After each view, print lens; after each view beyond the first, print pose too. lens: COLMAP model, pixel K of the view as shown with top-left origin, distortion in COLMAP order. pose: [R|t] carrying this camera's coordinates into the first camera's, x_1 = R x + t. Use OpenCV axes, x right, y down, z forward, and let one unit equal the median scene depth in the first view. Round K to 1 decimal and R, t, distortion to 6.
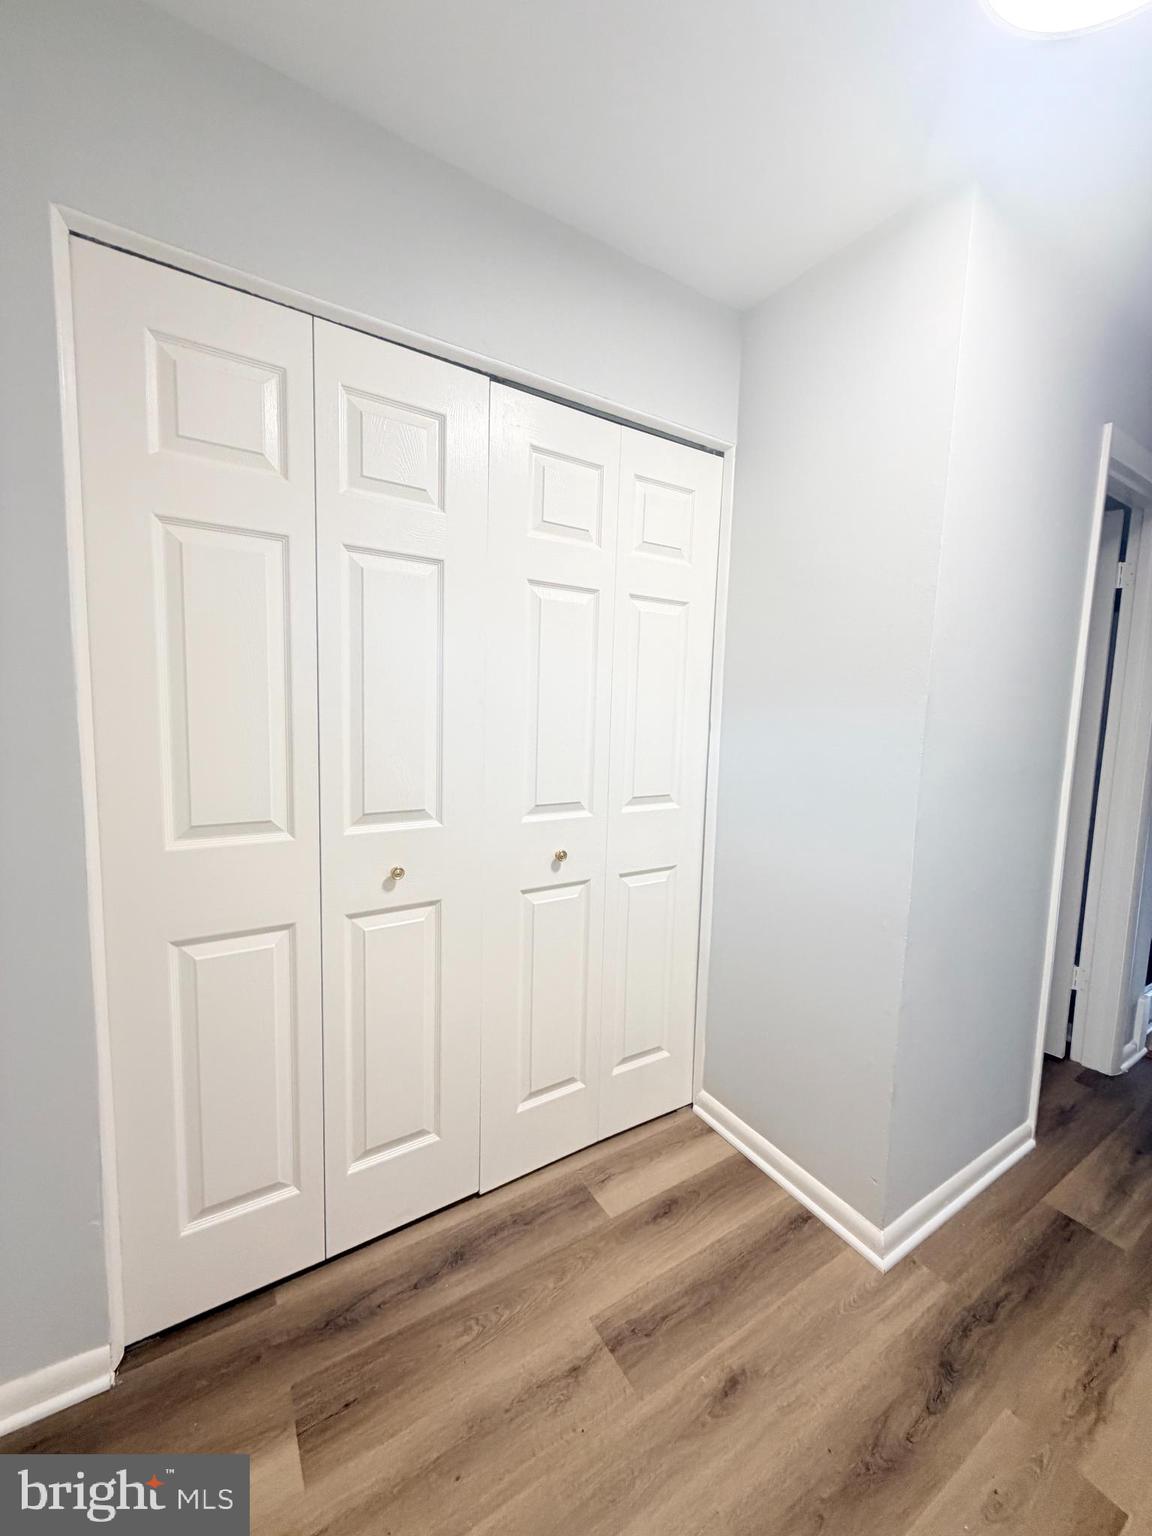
lens RADIAL K [[614.8, 0, 565.1], [0, 614.8, 767.2], [0, 0, 1]] dist [-0.003233, 0.000401]
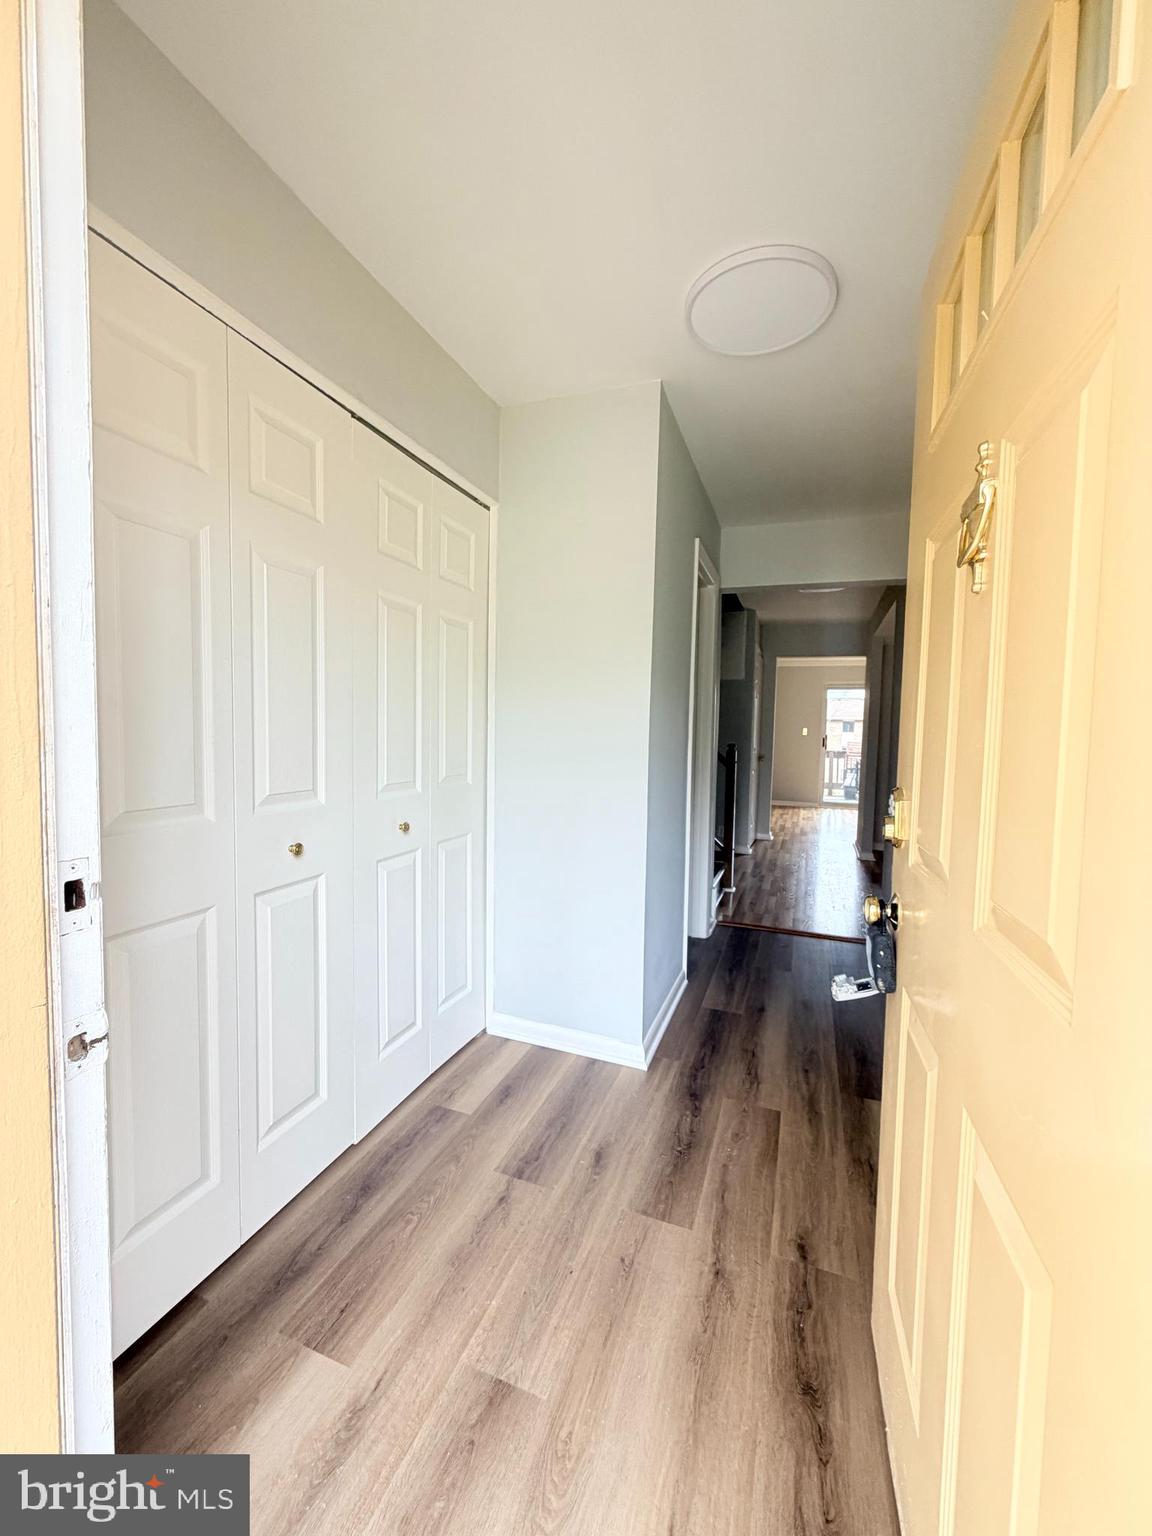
lens RADIAL K [[614.8, 0, 581.3], [0, 614.8, 766.3], [0, 0, 1]] dist [-0.003233, 0.000401]
pose [[0.793549, -0.050164, 0.606435, -0.546149], [0.068250, 0.997645, -0.006784, 0.075655], [-0.604667, 0.046773, 0.795104, -0.169222]]
